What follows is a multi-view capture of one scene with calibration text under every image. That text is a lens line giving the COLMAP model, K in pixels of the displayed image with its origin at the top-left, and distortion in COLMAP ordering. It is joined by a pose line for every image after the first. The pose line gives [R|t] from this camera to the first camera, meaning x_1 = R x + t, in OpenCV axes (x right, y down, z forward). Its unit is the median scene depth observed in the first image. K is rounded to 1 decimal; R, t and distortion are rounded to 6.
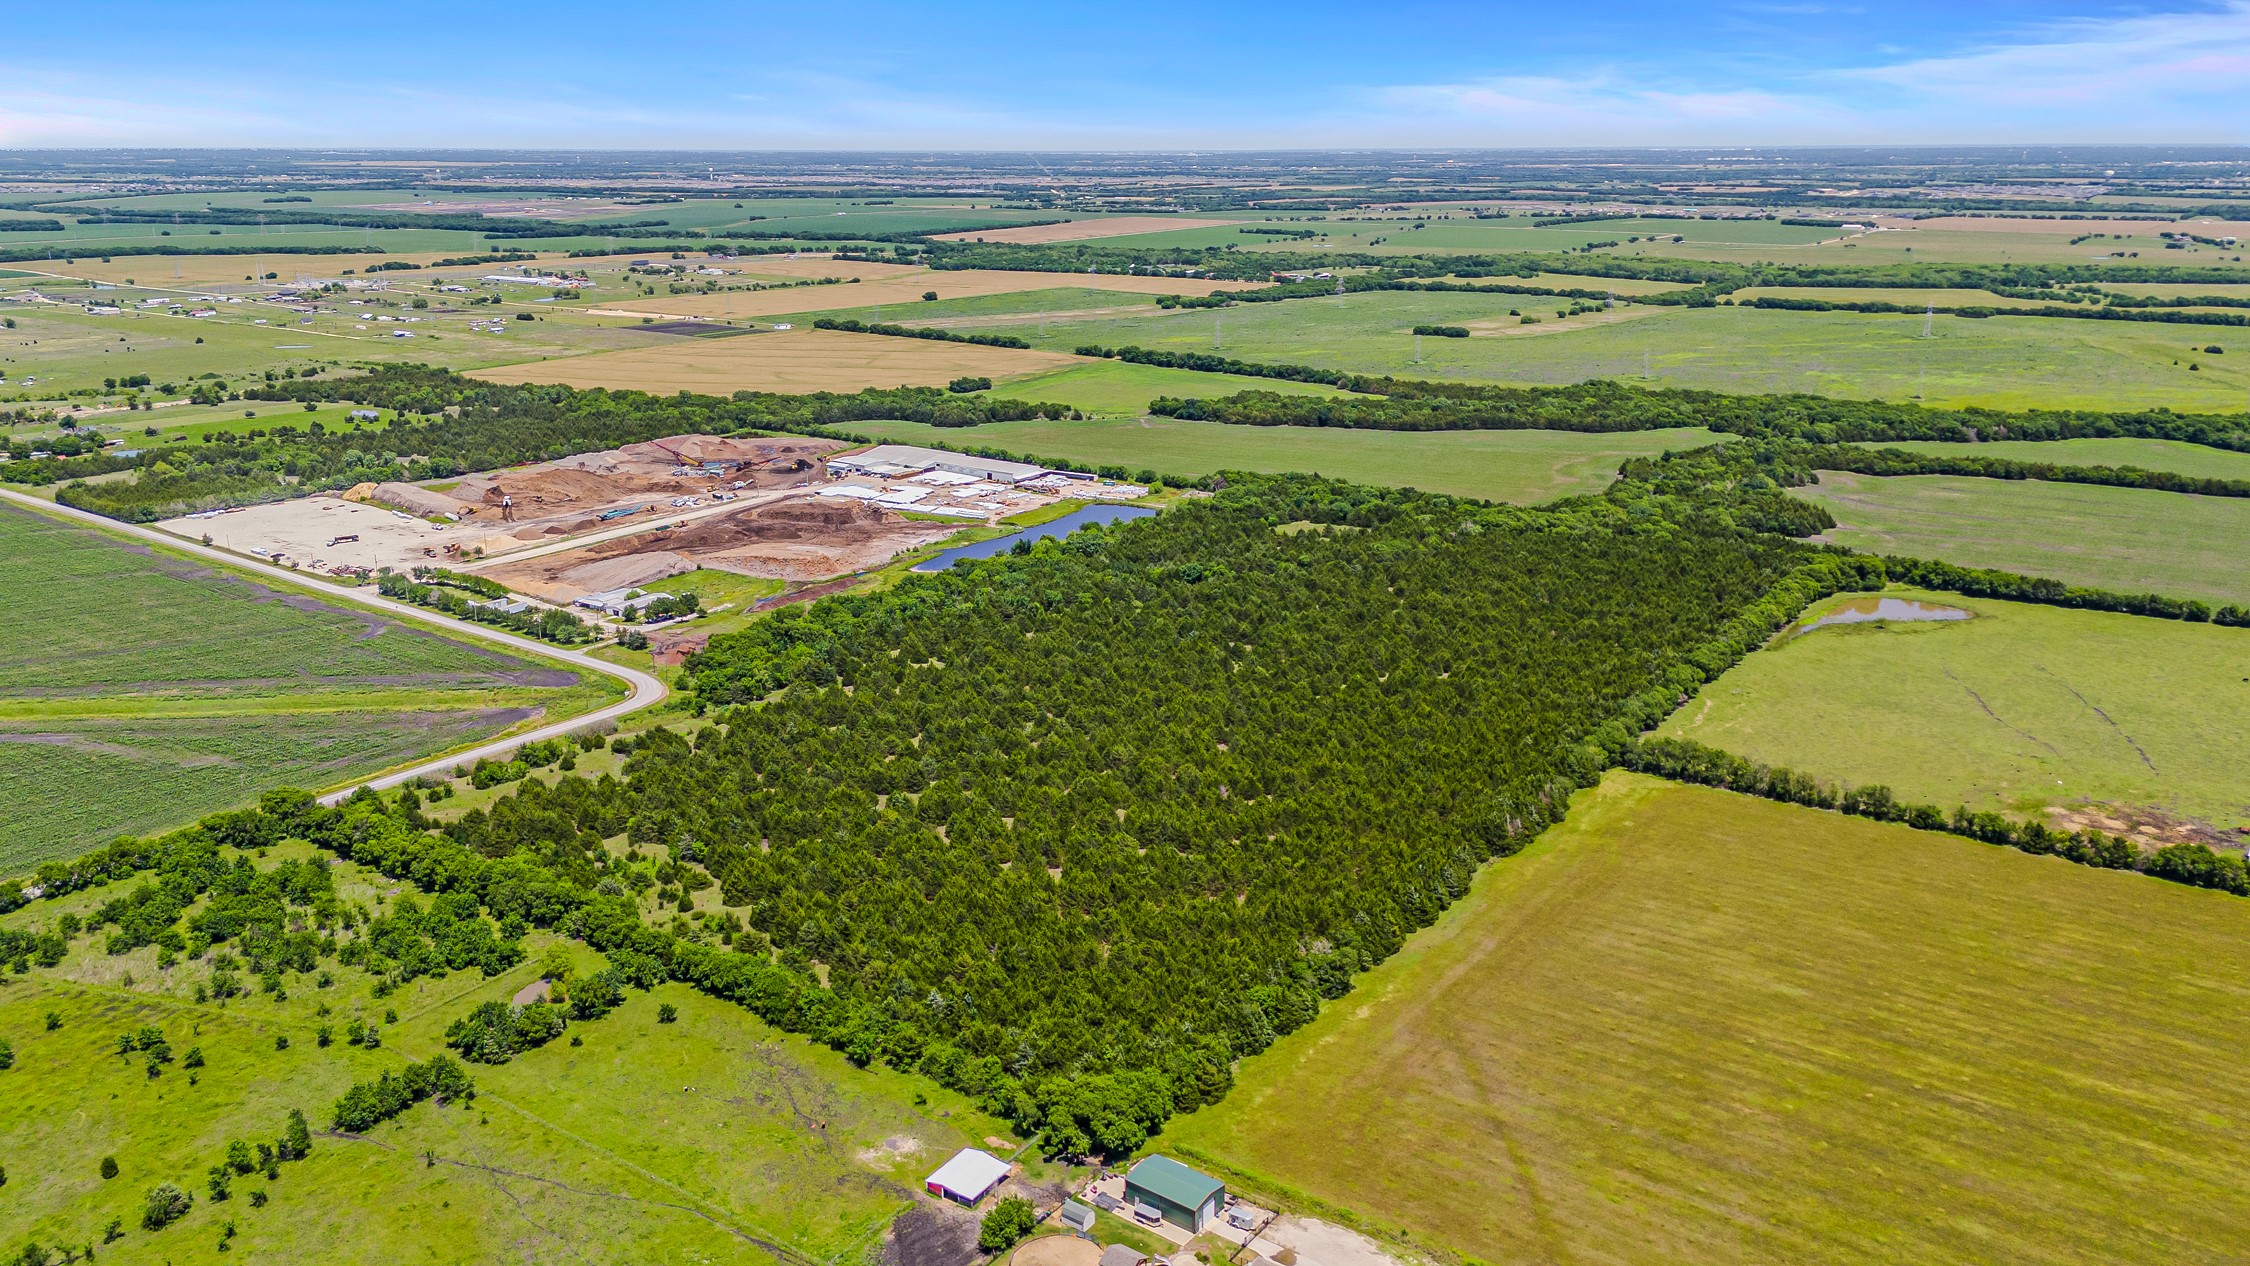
lens RADIAL K [[1635.5, 0, 1119.1], [0, 1635.5, 630.7], [0, 0, 1]] dist [0.064685, -0.064021]
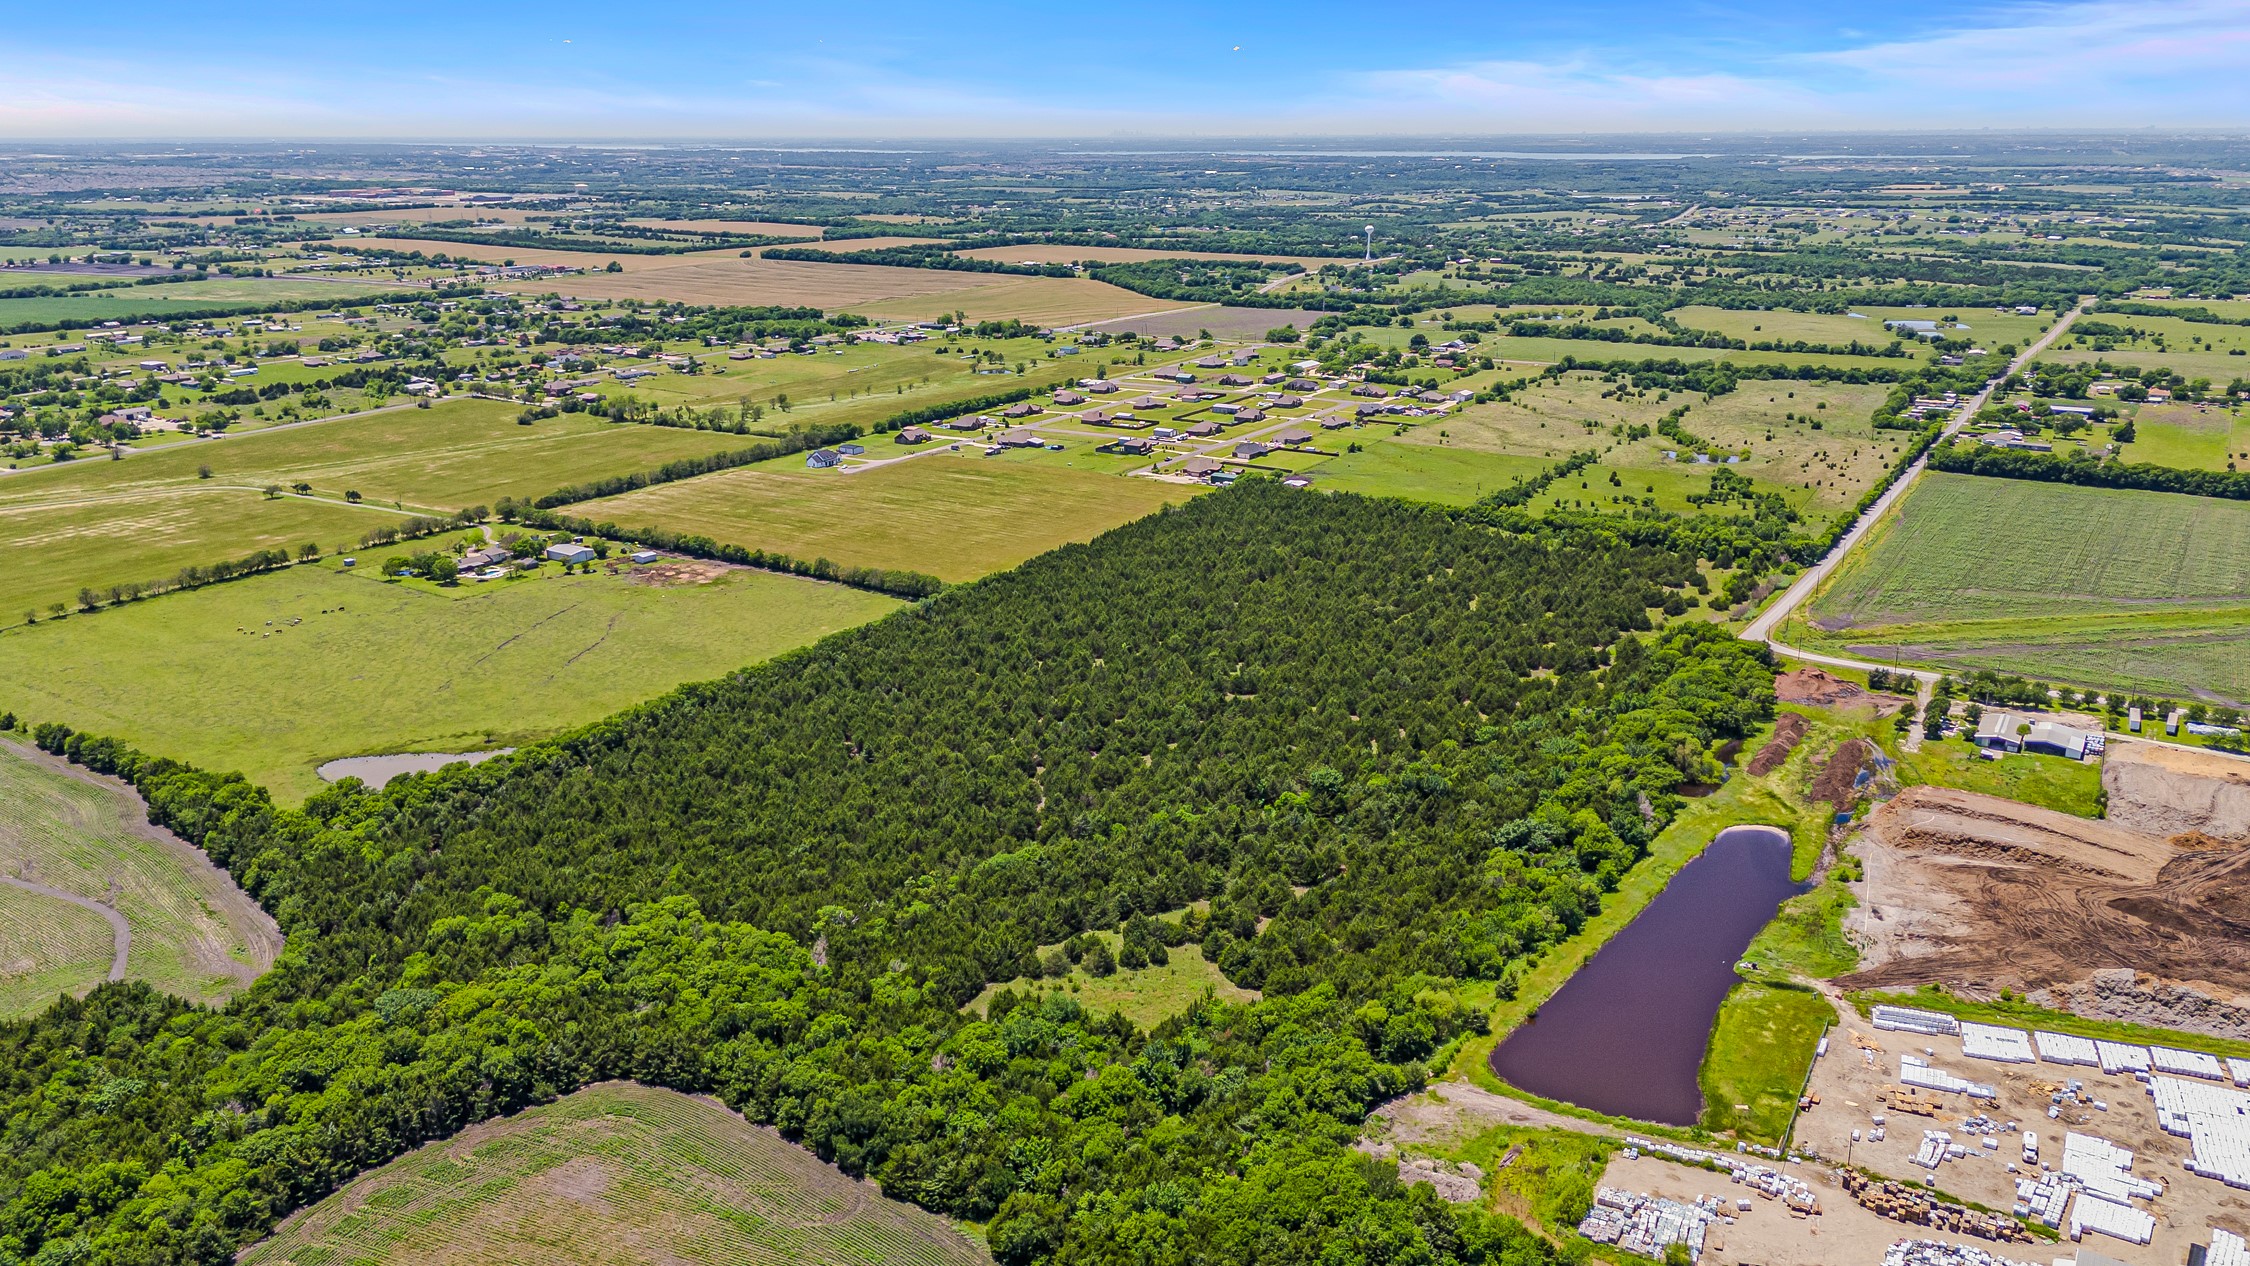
lens RADIAL K [[1731.5, 0, 1125.0], [0, 1731.5, 633.0], [0, 0, 1]] dist [0.119374, -0.146303]
pose [[-0.998299, 0.021804, -0.054063, 0.211569], [-0.011264, 0.837783, 0.545886, -0.613609], [0.057196, 0.545567, -0.836113, 1.976953]]
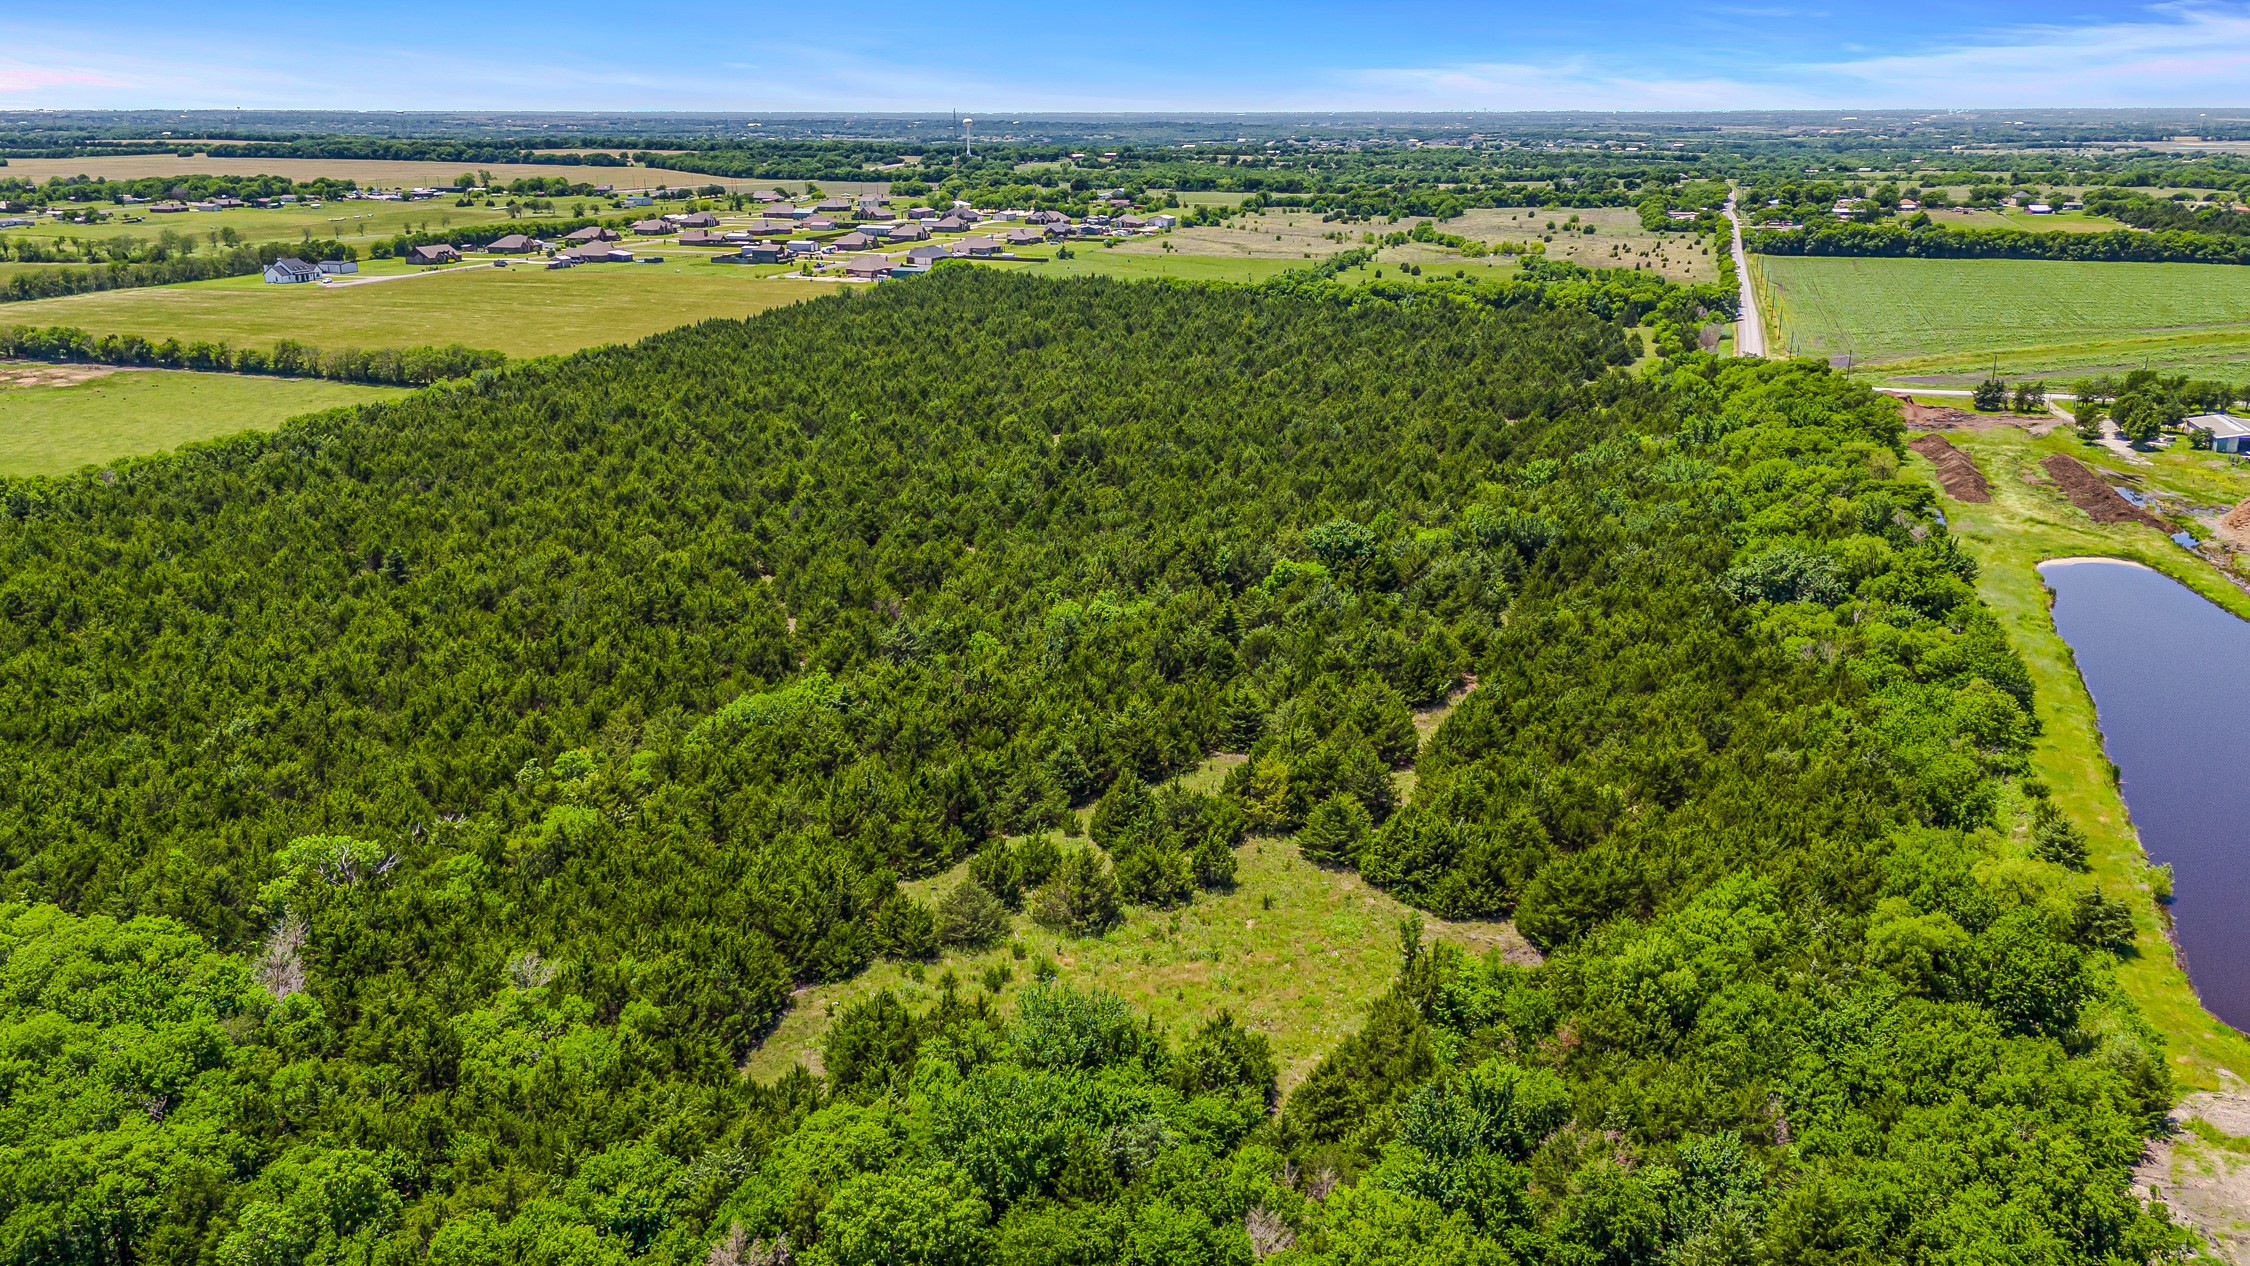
lens RADIAL K [[1635.5, 0, 1119.1], [0, 1635.5, 630.7], [0, 0, 1]] dist [0.064685, -0.064021]
pose [[-0.943547, 0.084164, -0.320369, 0.263598], [-0.100271, 0.849228, 0.518418, -0.262785], [0.315698, 0.521275, -0.792847, 1.619340]]
